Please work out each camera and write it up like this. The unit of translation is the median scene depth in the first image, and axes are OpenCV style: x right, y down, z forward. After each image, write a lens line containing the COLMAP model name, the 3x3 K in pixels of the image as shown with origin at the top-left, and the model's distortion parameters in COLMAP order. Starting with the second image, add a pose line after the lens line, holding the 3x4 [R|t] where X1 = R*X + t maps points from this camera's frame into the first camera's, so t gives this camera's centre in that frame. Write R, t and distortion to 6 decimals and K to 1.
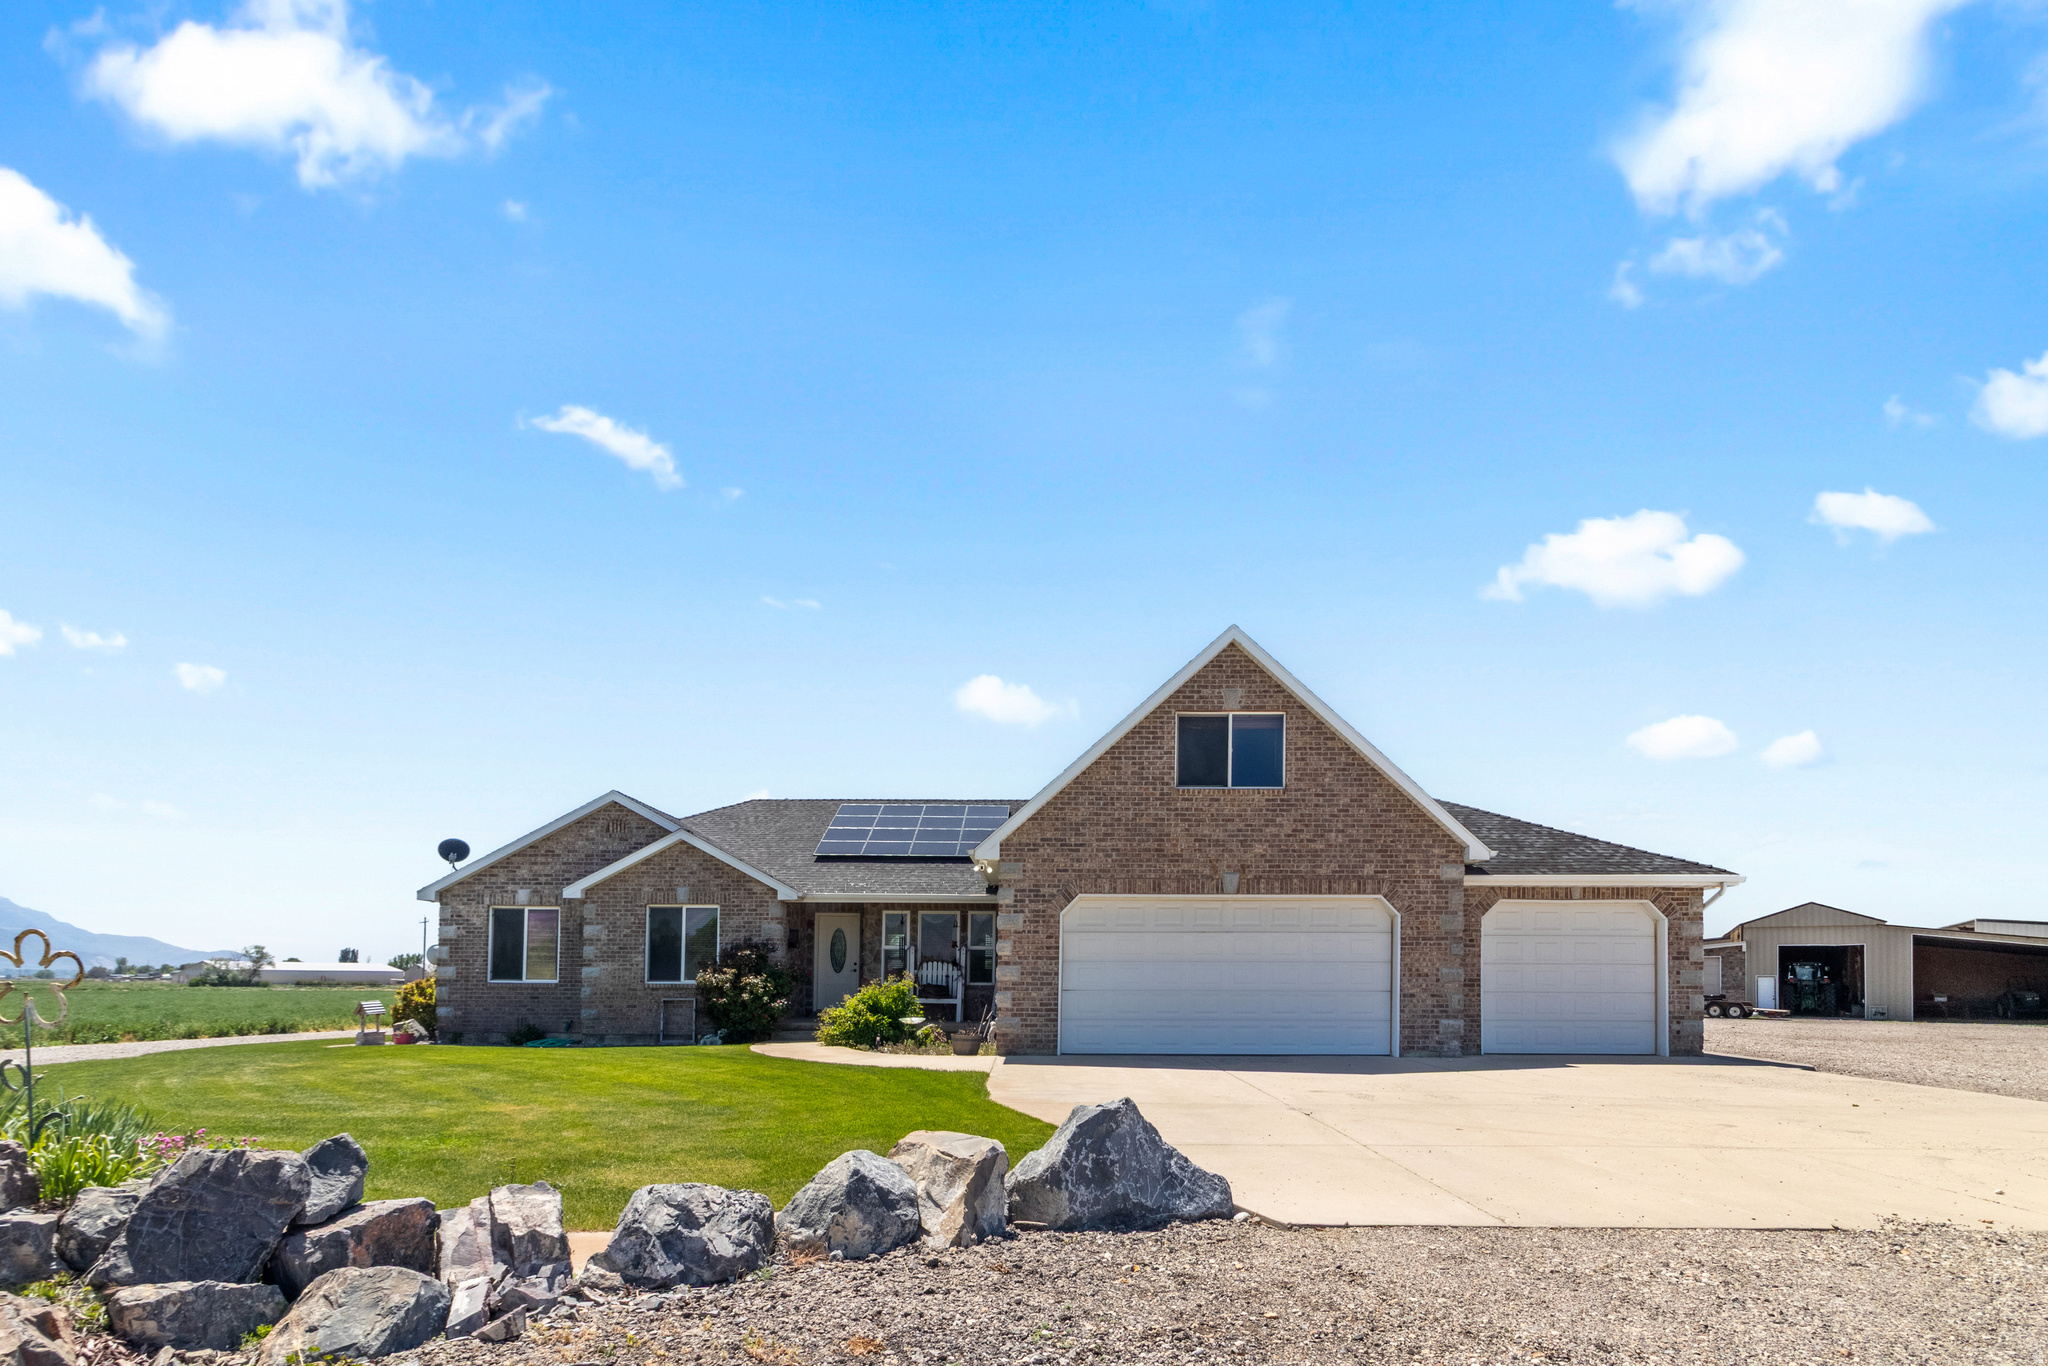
lens RADIAL K [[954.0, 0, 1027.8], [0, 954.0, 682.0], [0, 0, 1]] dist [0.002975, 0.000502]
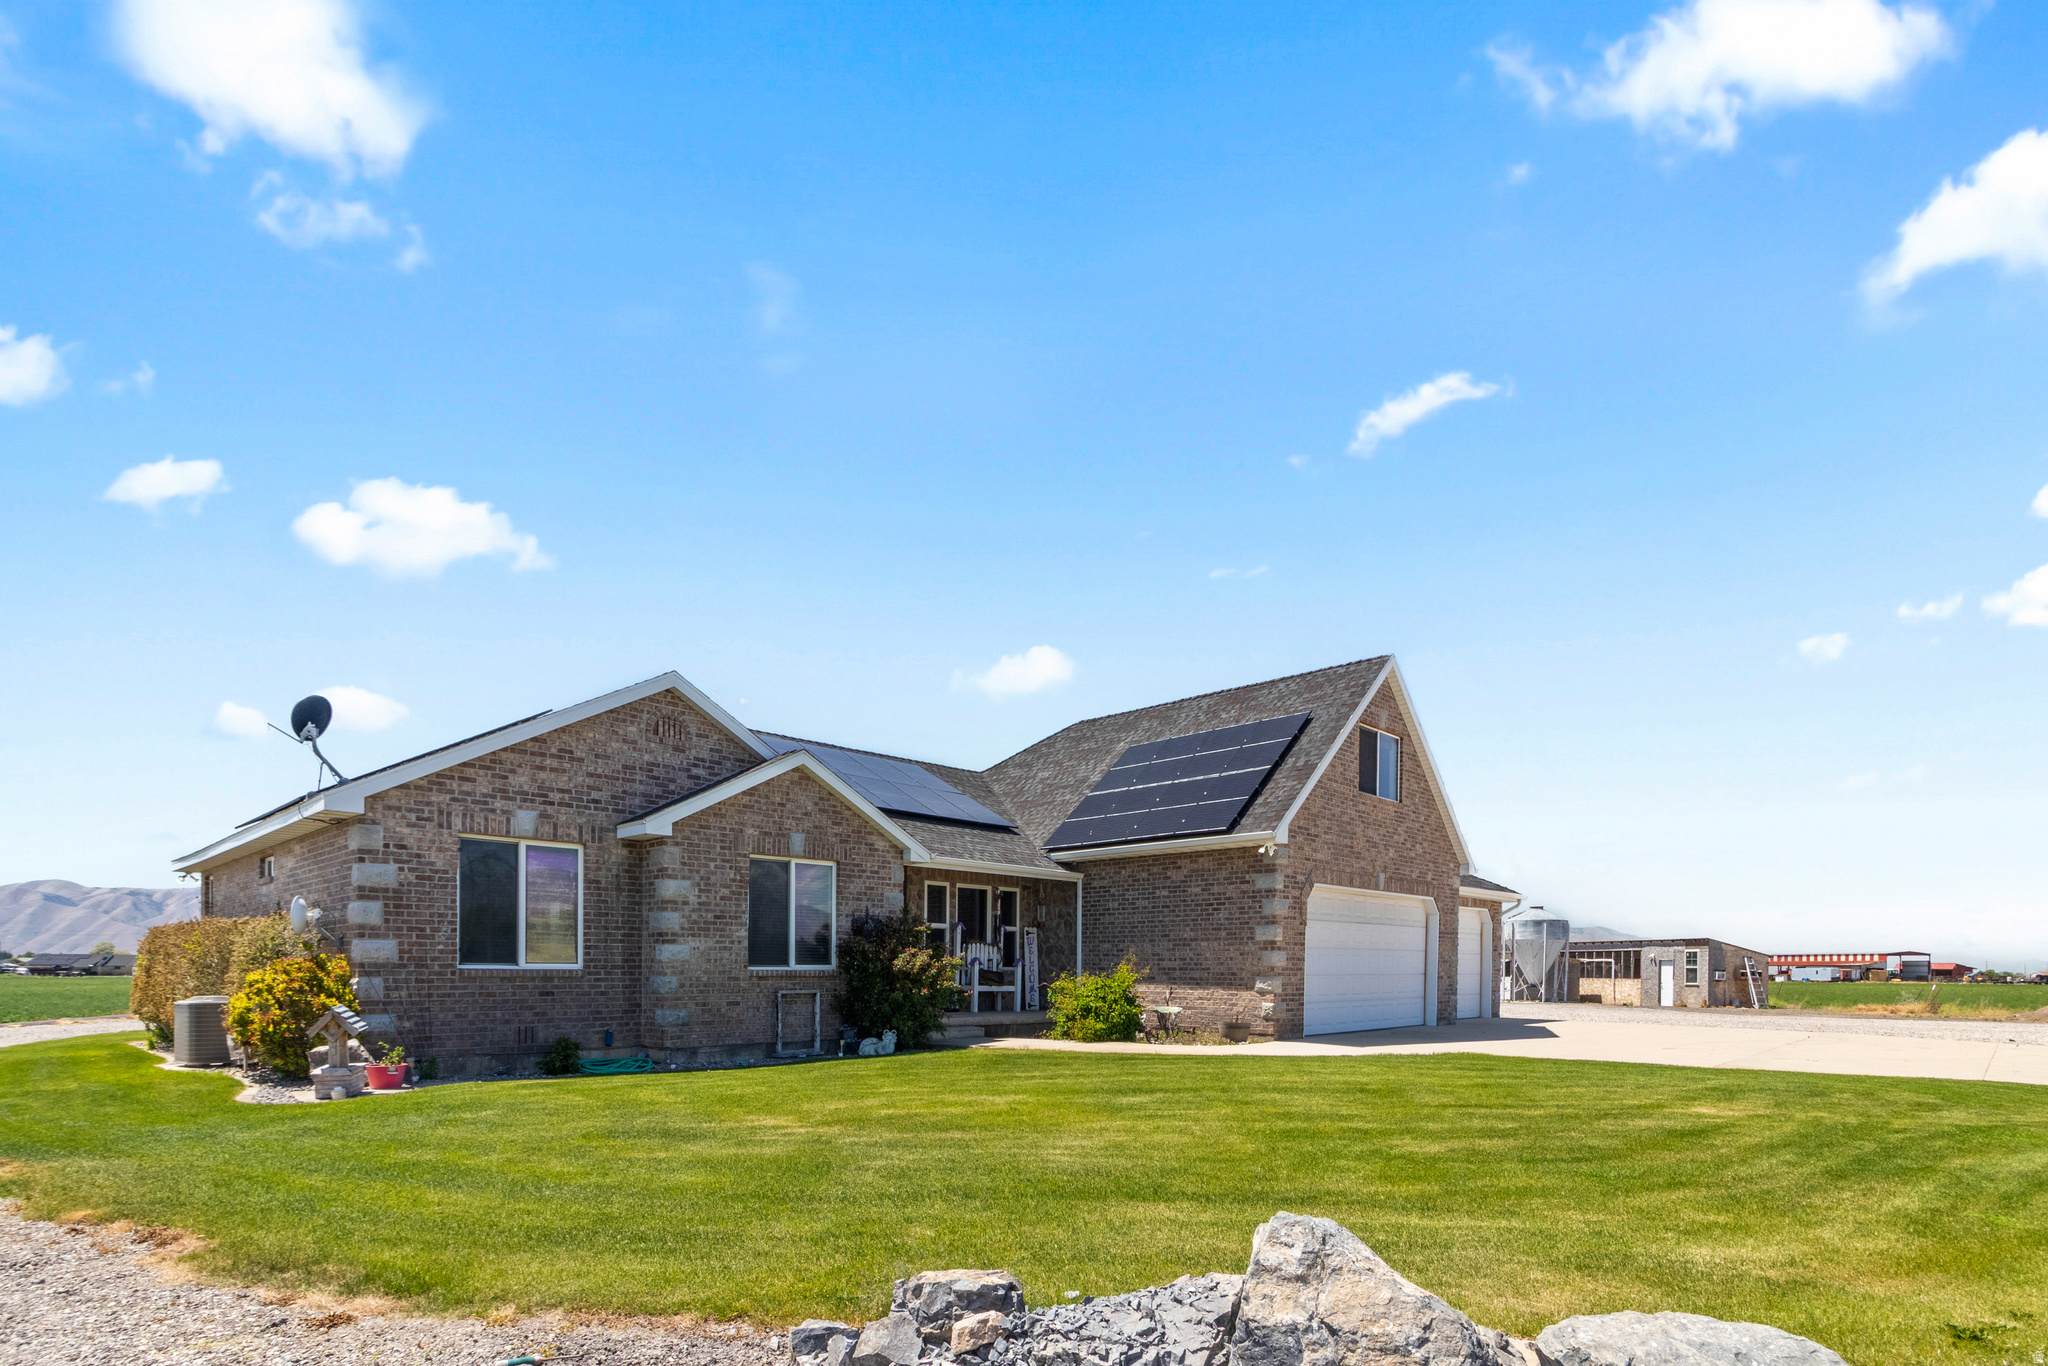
lens RADIAL K [[954.0, 0, 1027.8], [0, 954.0, 682.0], [0, 0, 1]] dist [0.002975, 0.000502]
pose [[0.703359, 0.198997, 0.682412, -0.752697], [-0.217037, 0.974292, -0.060413, 0.113070], [-0.676891, -0.105616, 0.728467, 0.387325]]
